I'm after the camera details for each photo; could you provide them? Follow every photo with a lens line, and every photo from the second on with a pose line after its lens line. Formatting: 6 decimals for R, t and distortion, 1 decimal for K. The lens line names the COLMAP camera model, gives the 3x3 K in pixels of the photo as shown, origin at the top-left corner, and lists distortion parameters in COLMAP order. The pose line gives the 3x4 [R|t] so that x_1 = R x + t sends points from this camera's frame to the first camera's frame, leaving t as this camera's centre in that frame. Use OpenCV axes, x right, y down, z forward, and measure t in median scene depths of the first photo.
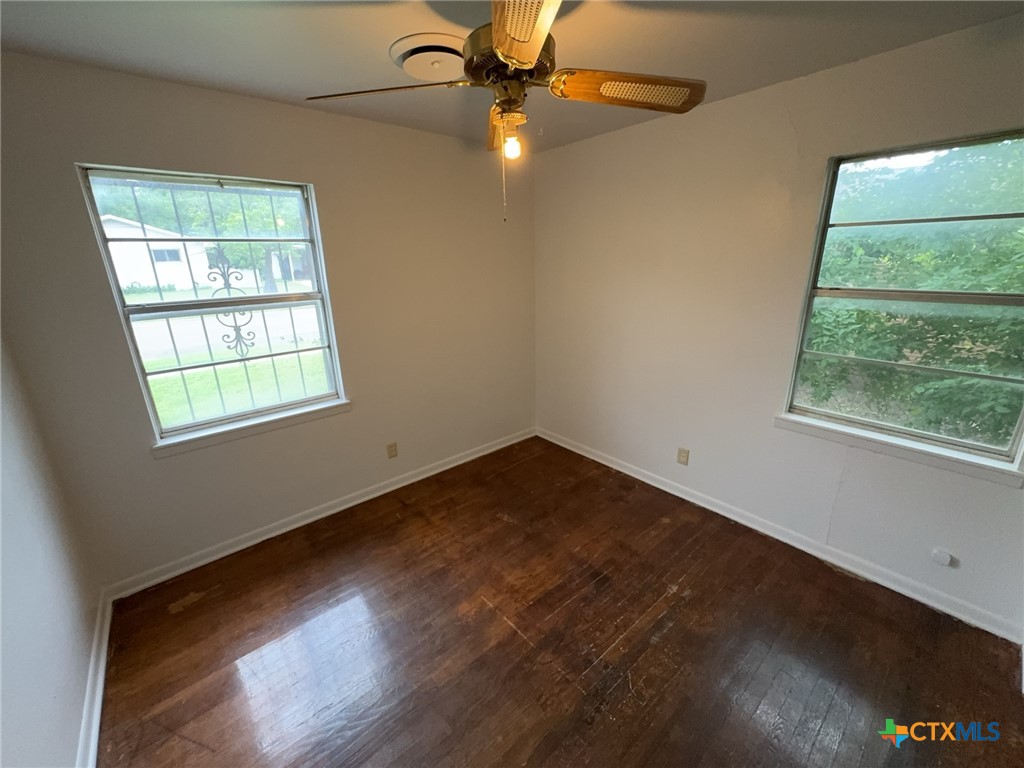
lens RADIAL K [[406.0, 0, 510.4], [0, 406.0, 383.6], [0, 0, 1]] dist [-0.014106, -0.000012]
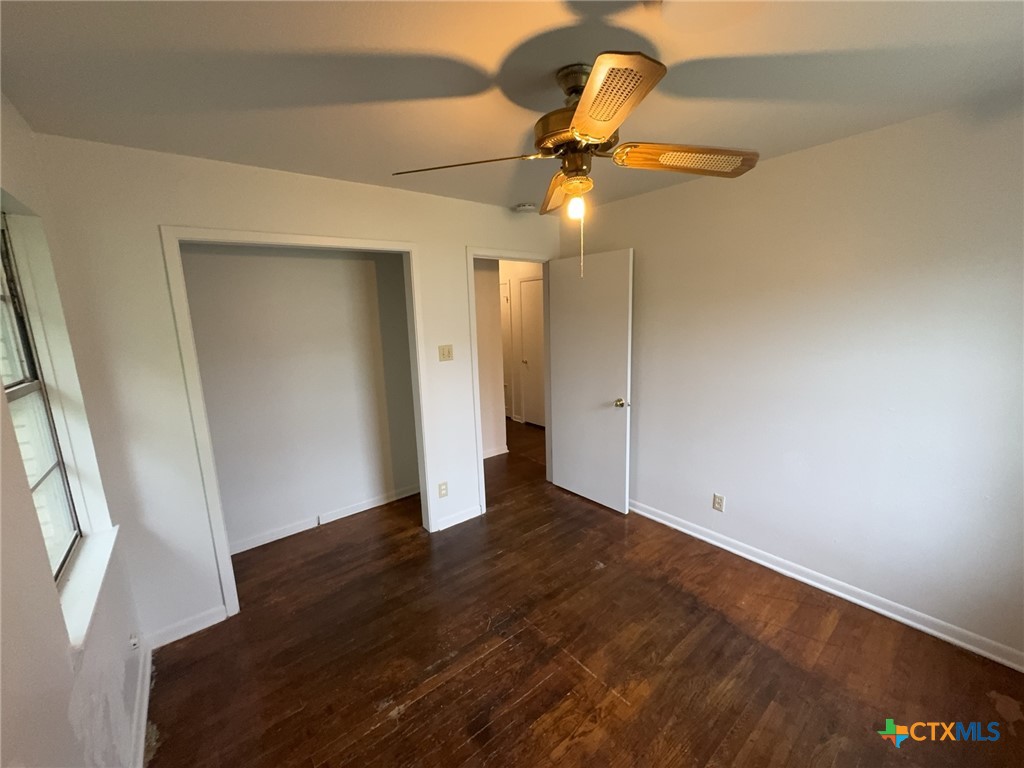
lens RADIAL K [[406.0, 0, 510.4], [0, 406.0, 383.6], [0, 0, 1]] dist [-0.014106, -0.000012]
pose [[-0.997954, 0.052742, 0.036138, 0.118500], [0.063449, 0.886523, 0.458313, -0.498455], [-0.007865, 0.459668, -0.888056, 1.582485]]
